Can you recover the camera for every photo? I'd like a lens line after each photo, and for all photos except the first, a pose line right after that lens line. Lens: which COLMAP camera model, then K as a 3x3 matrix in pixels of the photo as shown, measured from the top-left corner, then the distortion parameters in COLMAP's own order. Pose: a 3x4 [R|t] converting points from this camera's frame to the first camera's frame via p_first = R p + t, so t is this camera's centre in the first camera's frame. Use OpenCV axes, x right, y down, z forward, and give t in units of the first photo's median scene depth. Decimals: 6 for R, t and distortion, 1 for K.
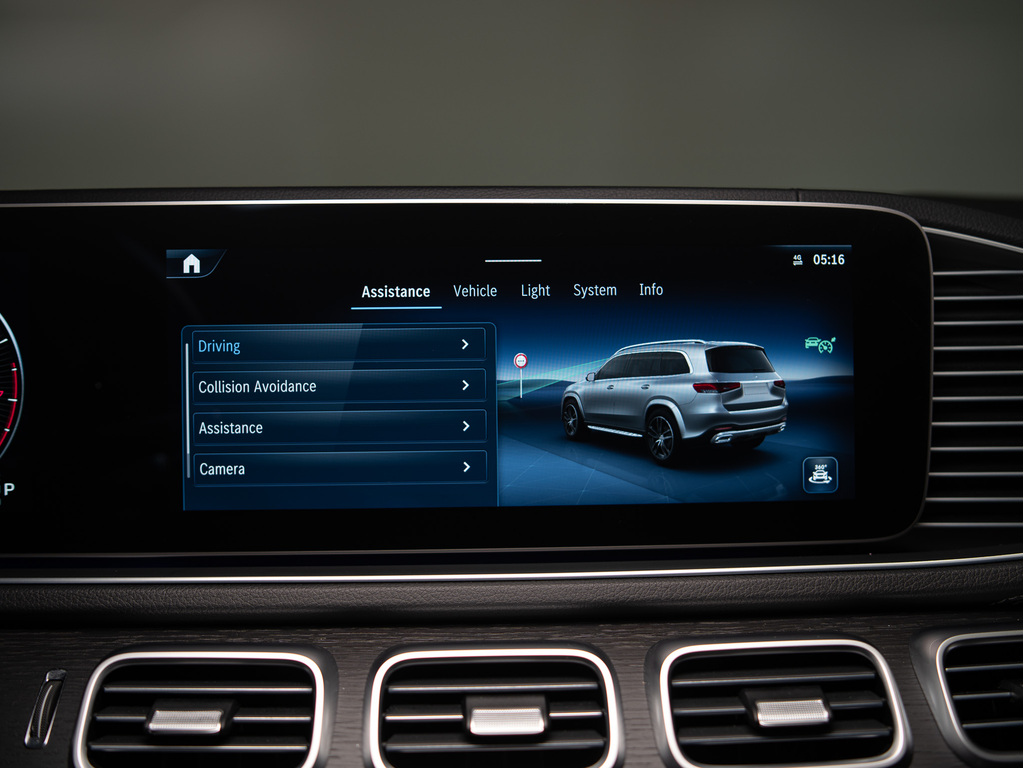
lens RADIAL K [[1119.6, 0, 513.4], [0, 1119.6, 383.1], [0, 0, 1]] dist [-0.082062, 0.000000]
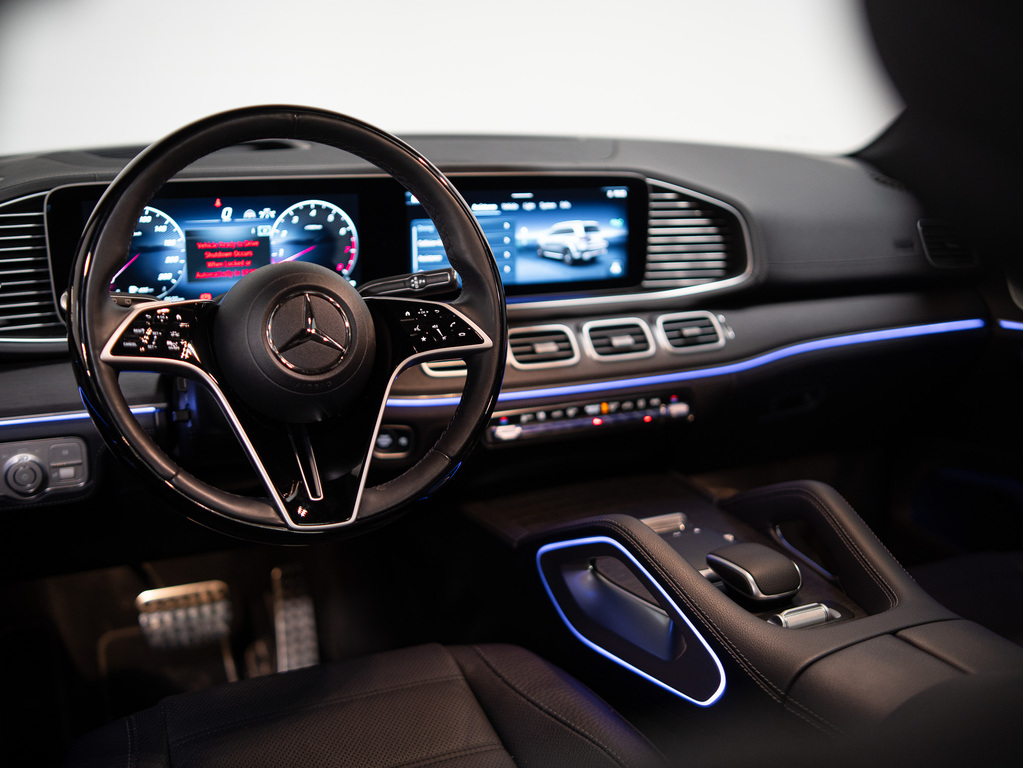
lens RADIAL K [[1119.6, 0, 511.8], [0, 1119.6, 383.4], [0, 0, 1]] dist [-0.082062, 0.000000]
pose [[0.920315, -0.074629, 0.383994, -1.157343], [0.003519, 0.983172, 0.182646, -0.160193], [-0.391163, -0.166740, 0.905091, -1.640813]]
